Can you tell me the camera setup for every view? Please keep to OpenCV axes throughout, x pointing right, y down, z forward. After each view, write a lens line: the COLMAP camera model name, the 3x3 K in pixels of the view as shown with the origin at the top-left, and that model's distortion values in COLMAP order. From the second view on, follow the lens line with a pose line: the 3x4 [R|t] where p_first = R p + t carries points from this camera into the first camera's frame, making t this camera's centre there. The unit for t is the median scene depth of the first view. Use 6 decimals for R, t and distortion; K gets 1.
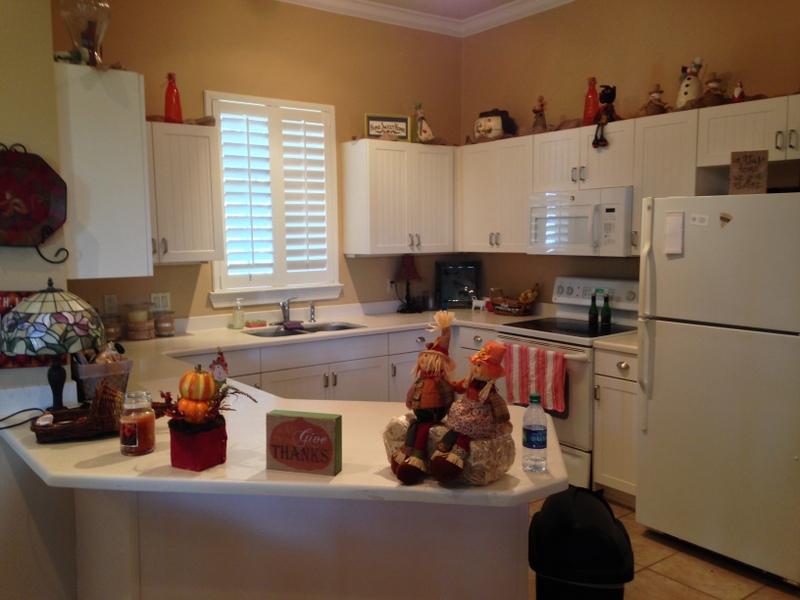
lens RADIAL K [[721.8, 0, 397.1], [0, 721.8, 304.8], [0, 0, 1]] dist [0.180192, -0.273772]
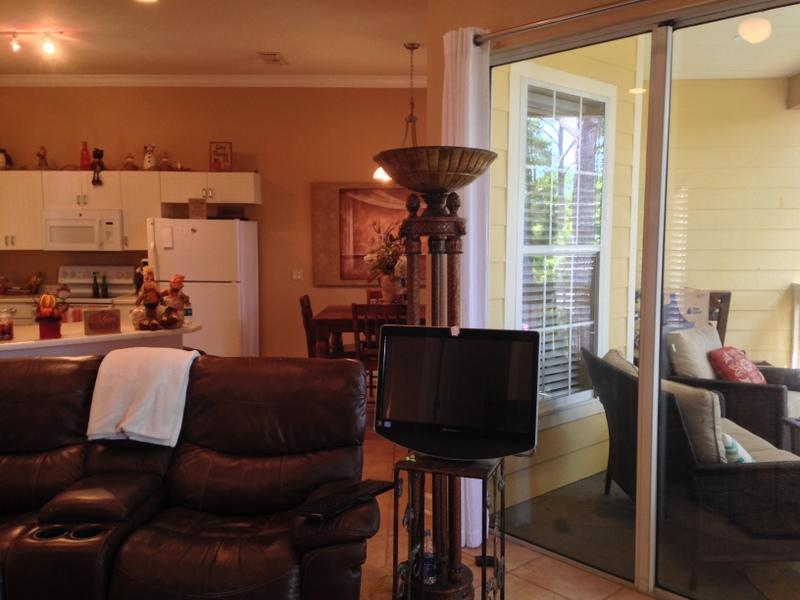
lens RADIAL K [[721.8, 0, 397.1], [0, 721.8, 304.8], [0, 0, 1]] dist [0.180192, -0.273772]
pose [[0.618759, -0.063576, 0.783004, -0.593062], [0.076202, 0.996877, 0.020723, 0.067005], [-0.781876, 0.046844, 0.621672, -0.518621]]
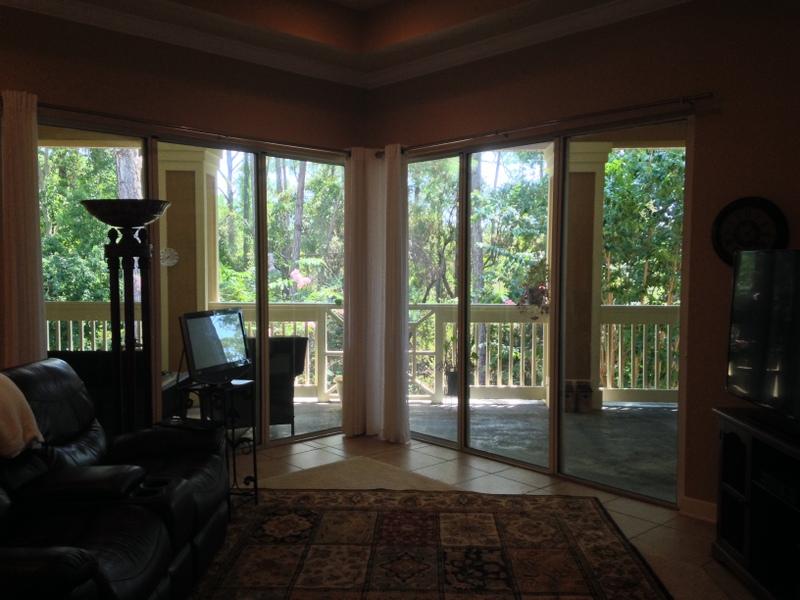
lens RADIAL K [[721.8, 0, 397.1], [0, 721.8, 304.8], [0, 0, 1]] dist [0.180192, -0.273772]
pose [[-0.783503, -0.032800, 0.620521, -0.925249], [0.066214, 0.988513, 0.135858, -0.021328], [-0.617850, 0.147532, -0.772332, 0.368359]]
